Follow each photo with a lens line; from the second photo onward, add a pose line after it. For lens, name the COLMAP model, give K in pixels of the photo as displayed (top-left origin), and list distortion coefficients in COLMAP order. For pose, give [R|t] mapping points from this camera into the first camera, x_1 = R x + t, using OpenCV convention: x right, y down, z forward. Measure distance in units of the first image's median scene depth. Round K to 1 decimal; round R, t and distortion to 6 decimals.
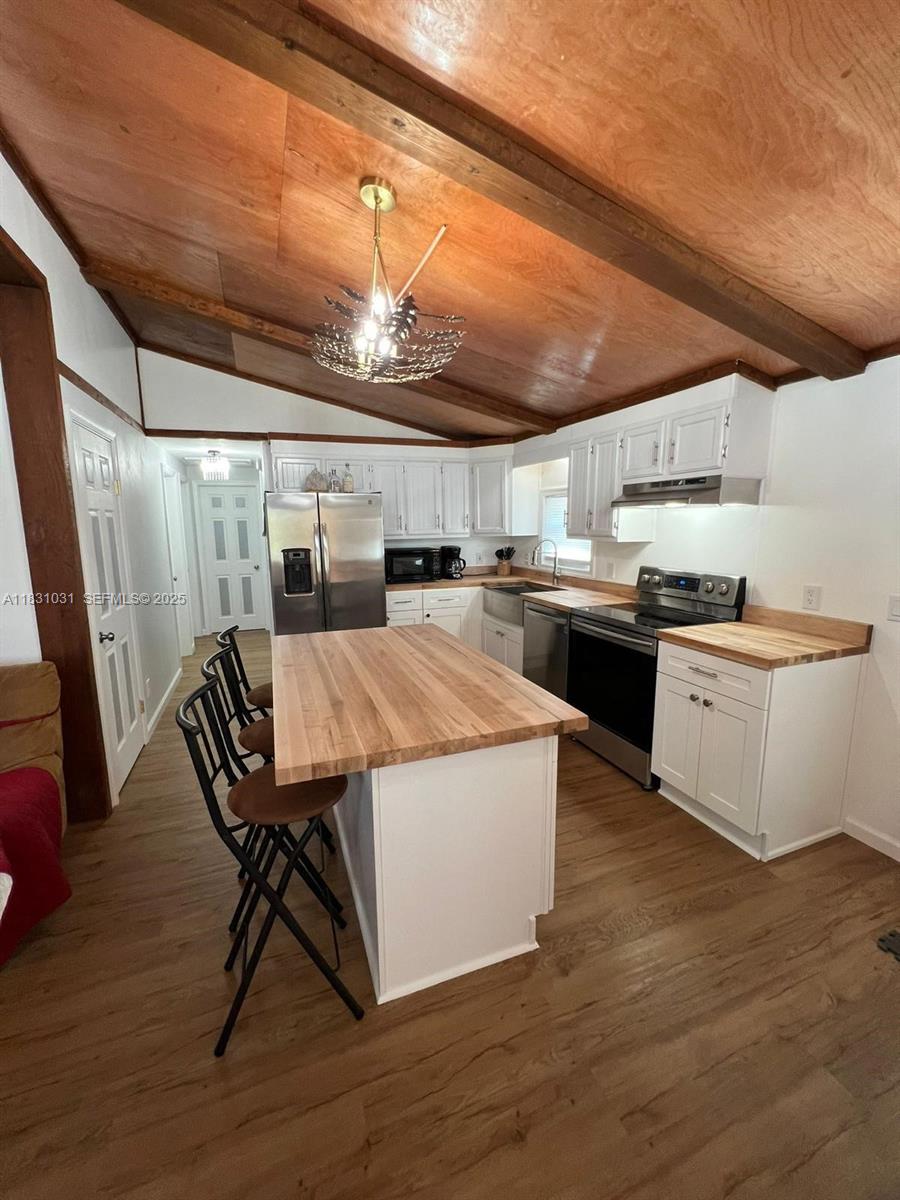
lens RADIAL K [[481.5, 0, 447.9], [0, 481.5, 599.8], [0, 0, 1]] dist [-0.001128, 0.000004]
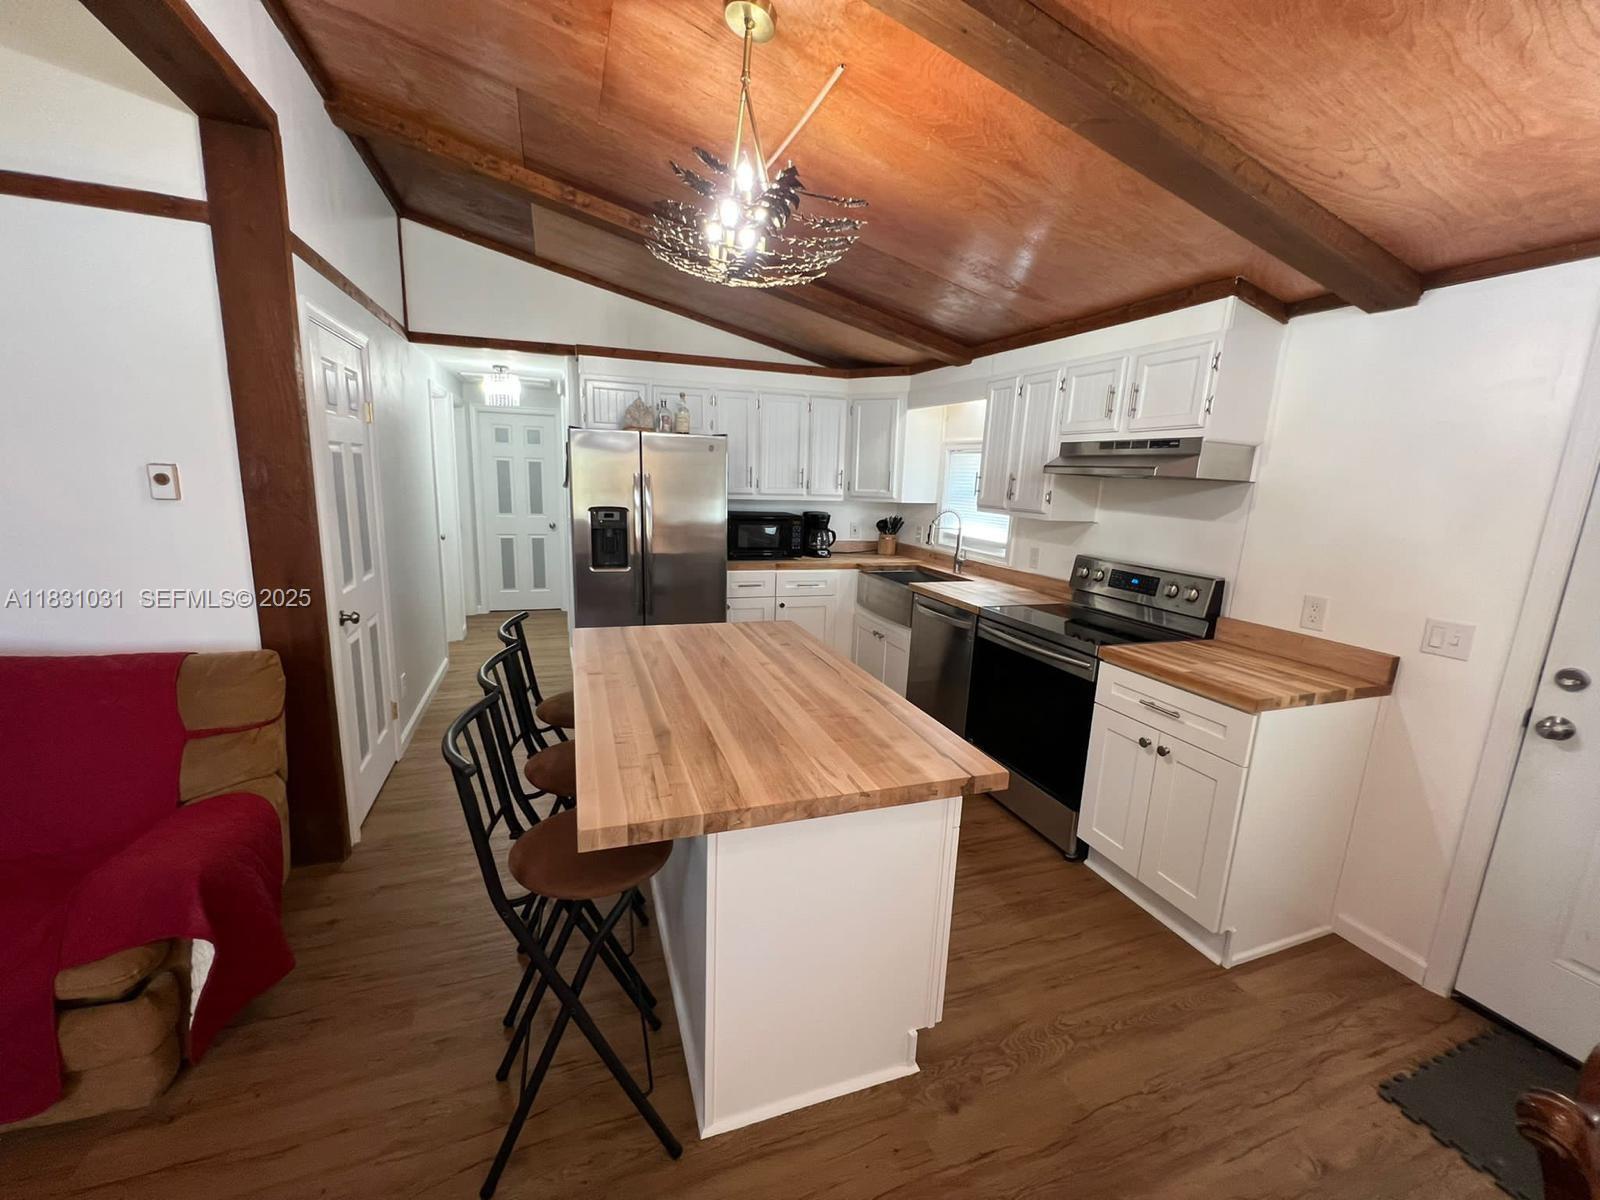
lens RADIAL K [[642.1, 0, 799.2], [0, 642.1, 601.1], [0, 0, 1]] dist [-0.001128, 0.000004]
pose [[0.998752, 0.049711, -0.004906, -0.015261], [-0.049498, 0.998099, 0.036723, -0.016392], [0.006722, -0.036434, 0.999313, 0.020440]]
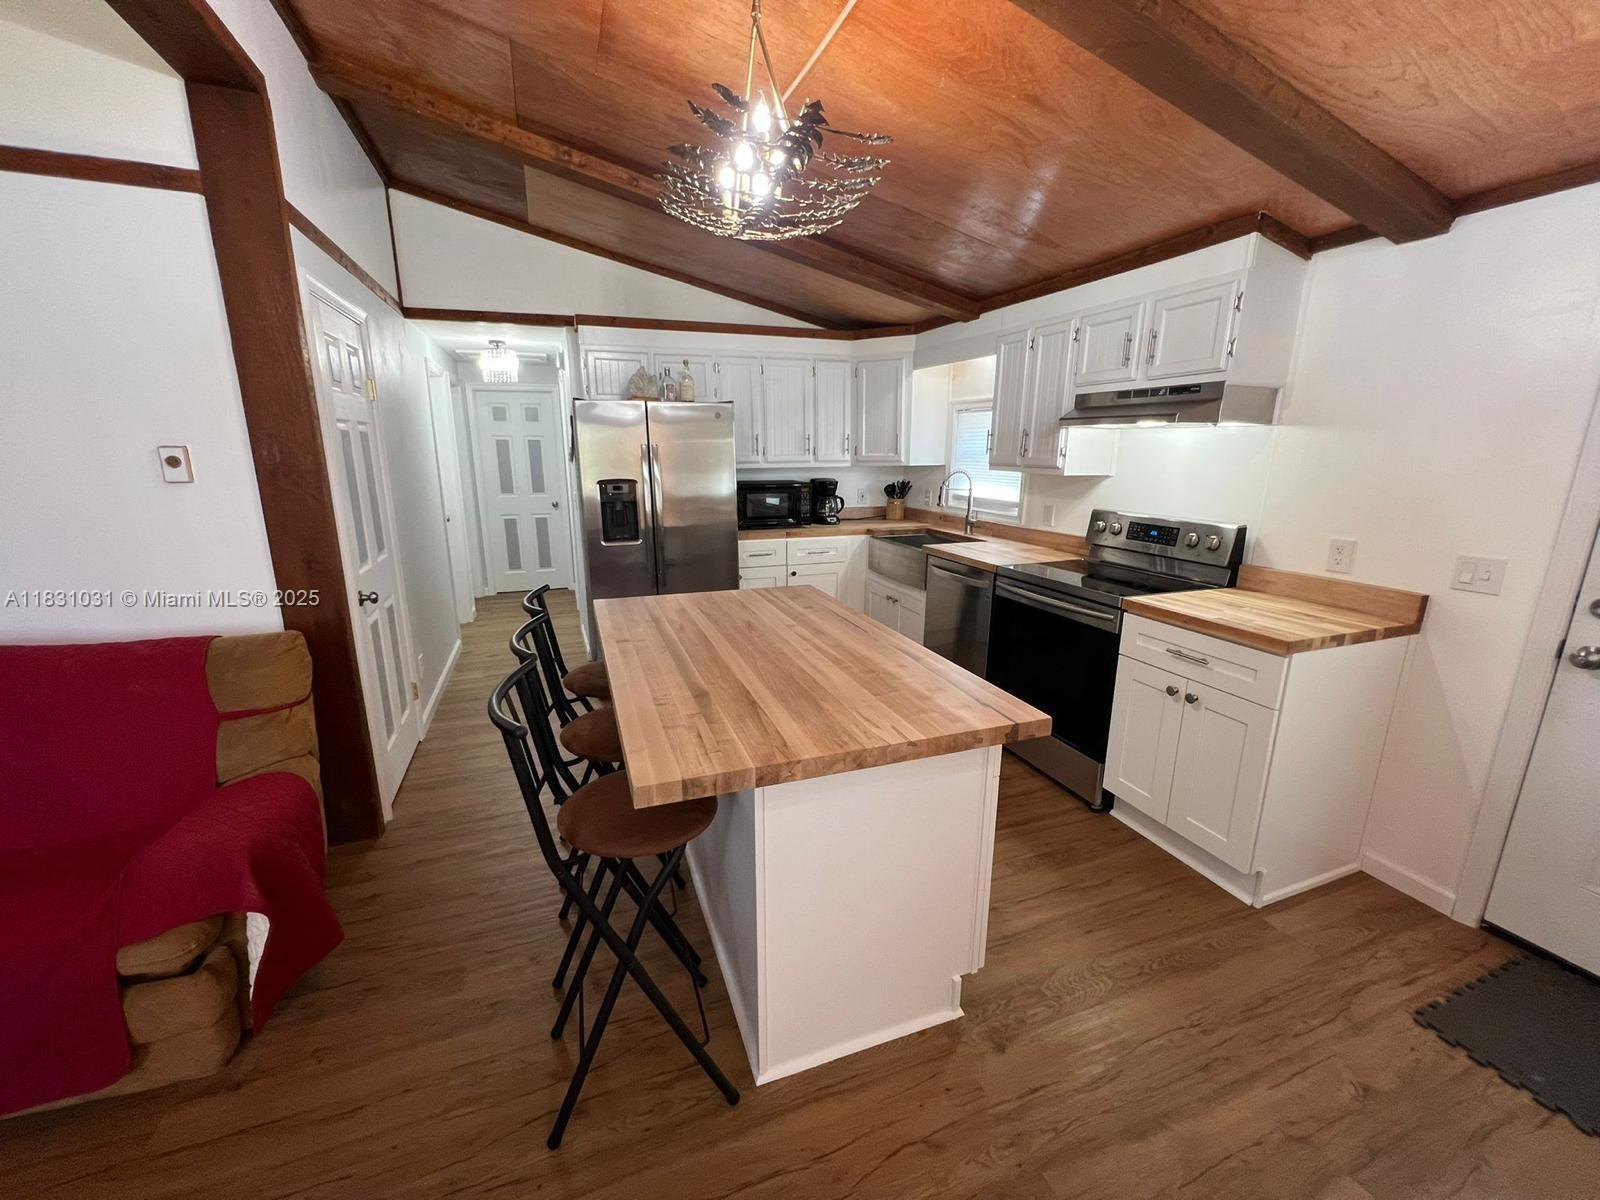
lens RADIAL K [[642.1, 0, 799.1], [0, 642.1, 601.3], [0, 0, 1]] dist [-0.001128, 0.000004]
pose [[0.999914, 0.012599, -0.003629, -0.042193], [-0.012282, 0.996948, 0.077098, -0.001223], [0.004589, -0.077047, 0.997017, 0.023734]]
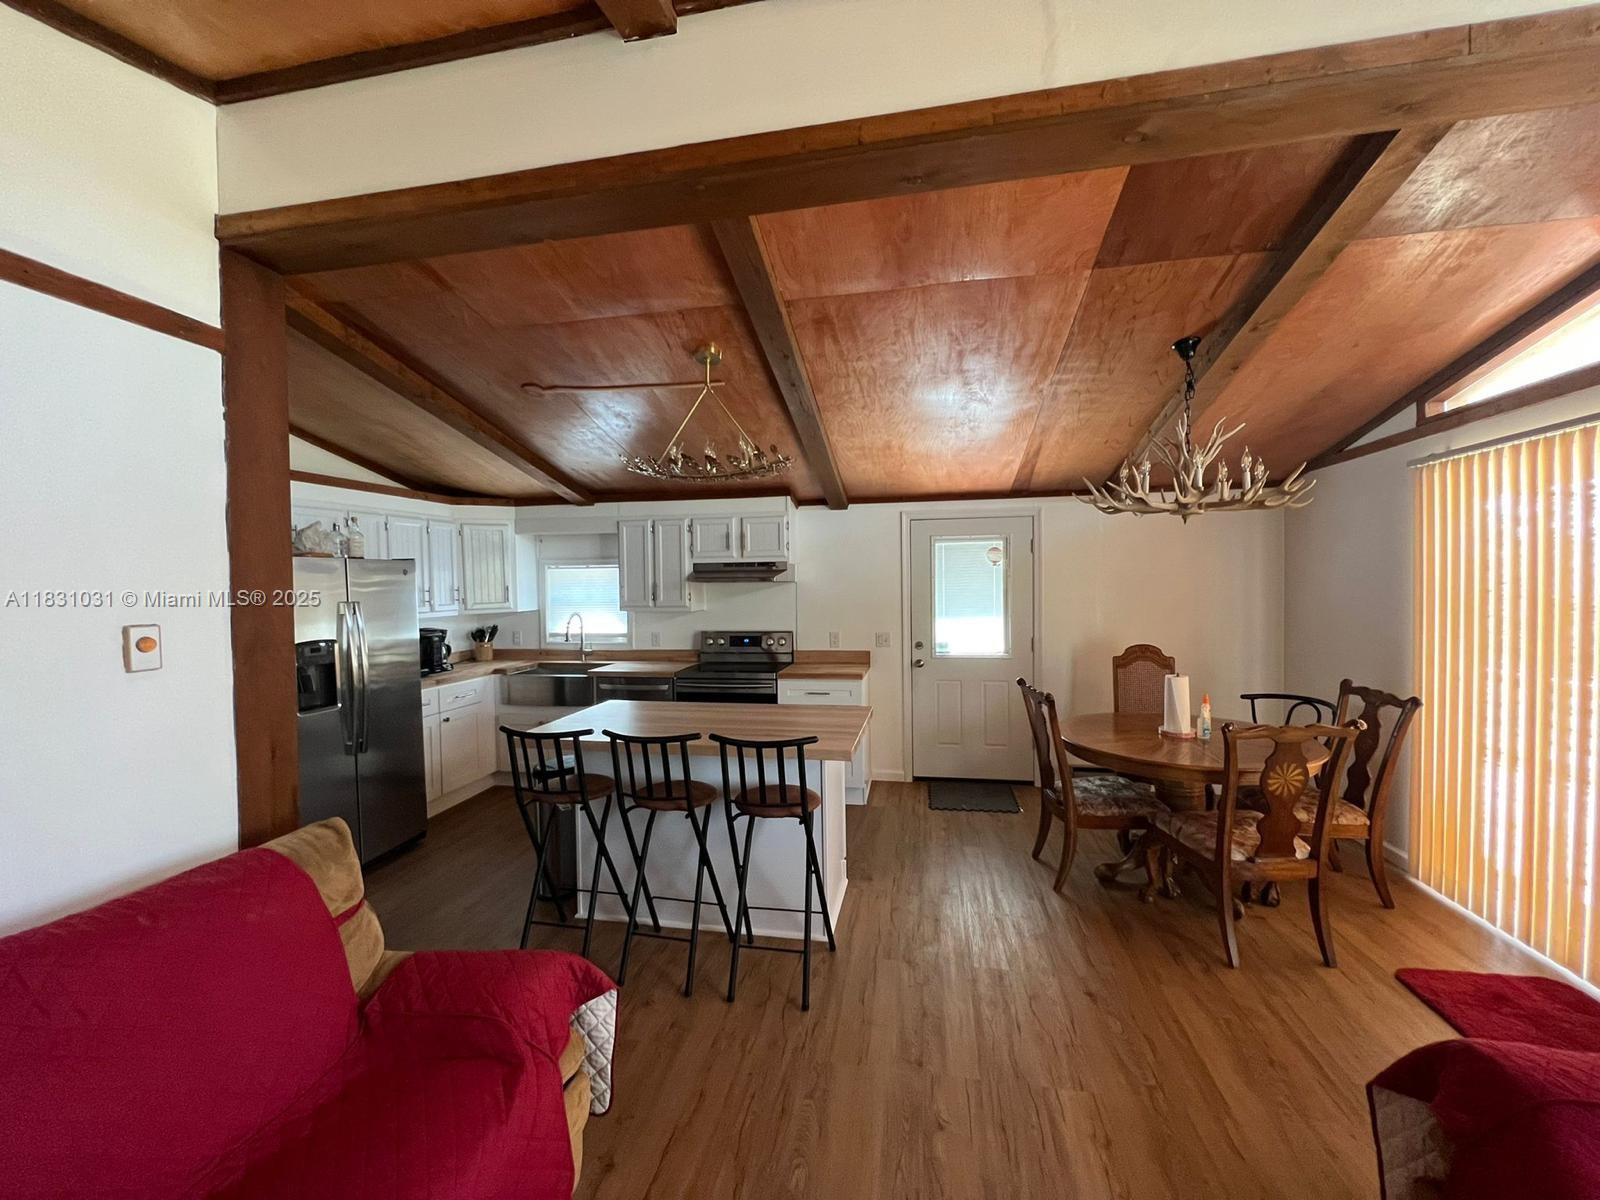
lens RADIAL K [[642.1, 0, 798.7], [0, 642.1, 600.3], [0, 0, 1]] dist [-0.001128, 0.000004]
pose [[0.528887, -0.021940, 0.848409, -0.868335], [0.143714, 0.987544, -0.064051, -0.012610], [-0.836436, 0.155804, 0.525453, -0.023525]]
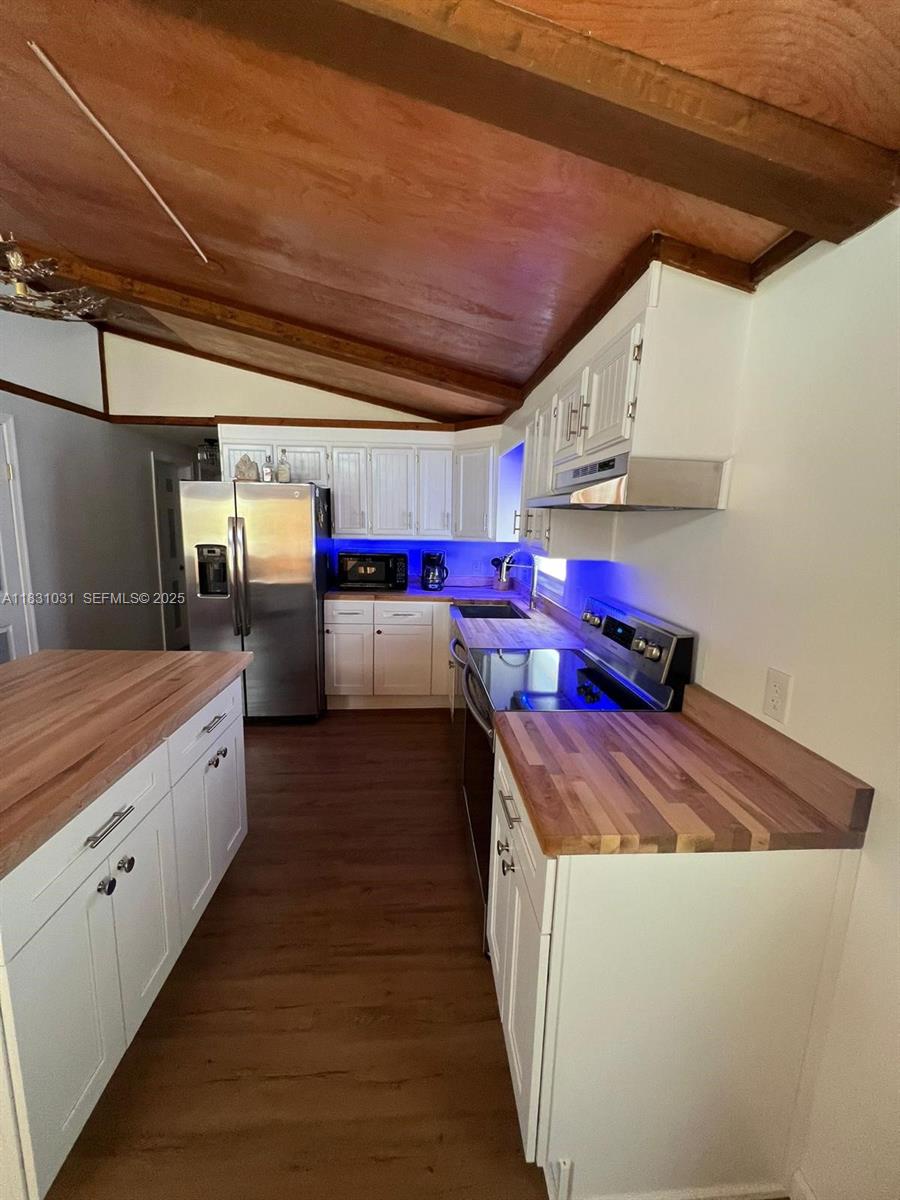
lens RADIAL K [[481.5, 0, 447.1], [0, 481.5, 600.1], [0, 0, 1]] dist [-0.001128, 0.000004]
pose [[0.955254, 0.082951, -0.283918, 0.444174], [-0.081835, 0.996520, 0.015810, -0.066511], [0.284242, 0.008132, 0.958718, 0.335761]]
